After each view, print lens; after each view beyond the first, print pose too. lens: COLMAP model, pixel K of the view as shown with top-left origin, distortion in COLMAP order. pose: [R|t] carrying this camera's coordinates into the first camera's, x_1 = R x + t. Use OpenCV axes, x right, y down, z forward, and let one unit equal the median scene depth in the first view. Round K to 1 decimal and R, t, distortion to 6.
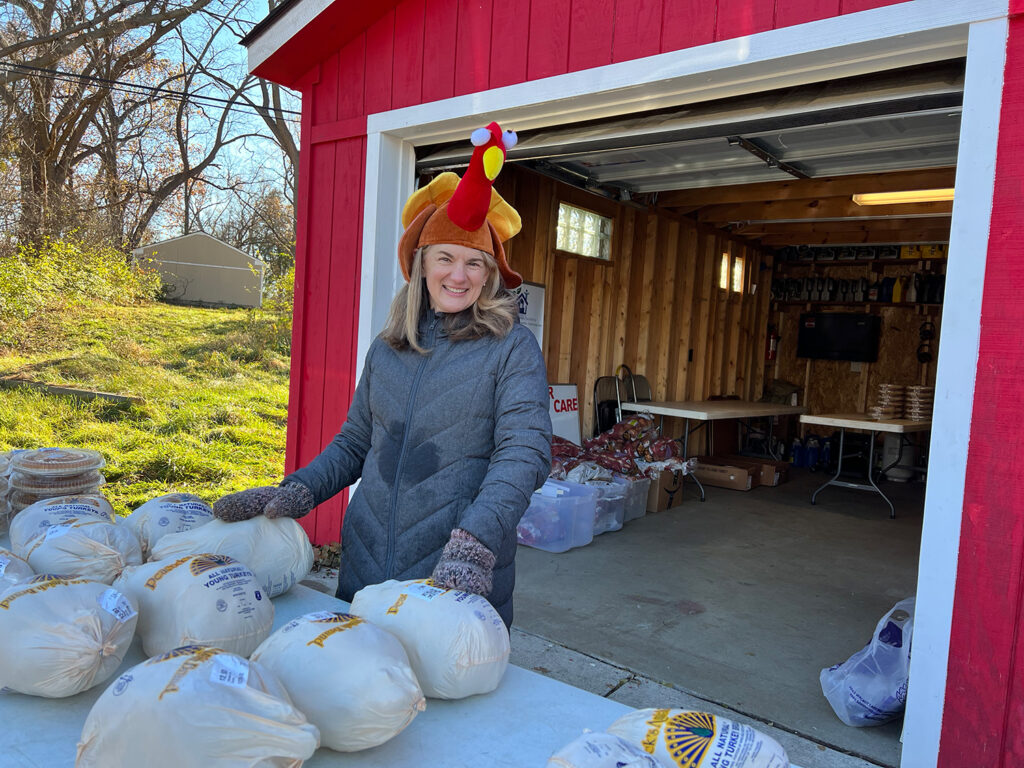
lens RADIAL K [[746.2, 0, 509.4], [0, 746.2, 368.7], [0, 0, 1]] dist [0.036958, -0.040802]
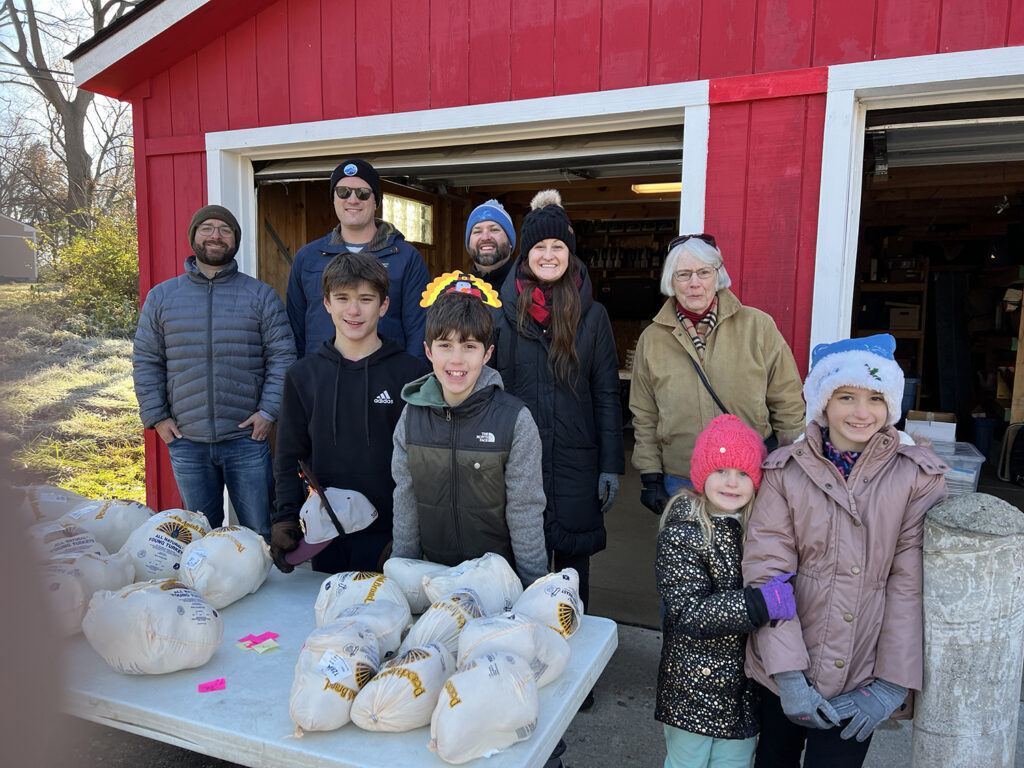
lens RADIAL K [[746.2, 0, 509.4], [0, 746.2, 368.7], [0, 0, 1]] dist [0.036958, -0.040802]
pose [[0.969996, -0.070440, 0.232692, -0.024019], [0.056787, 0.996277, 0.064870, -0.027064], [-0.236395, -0.049709, 0.970385, -0.107633]]
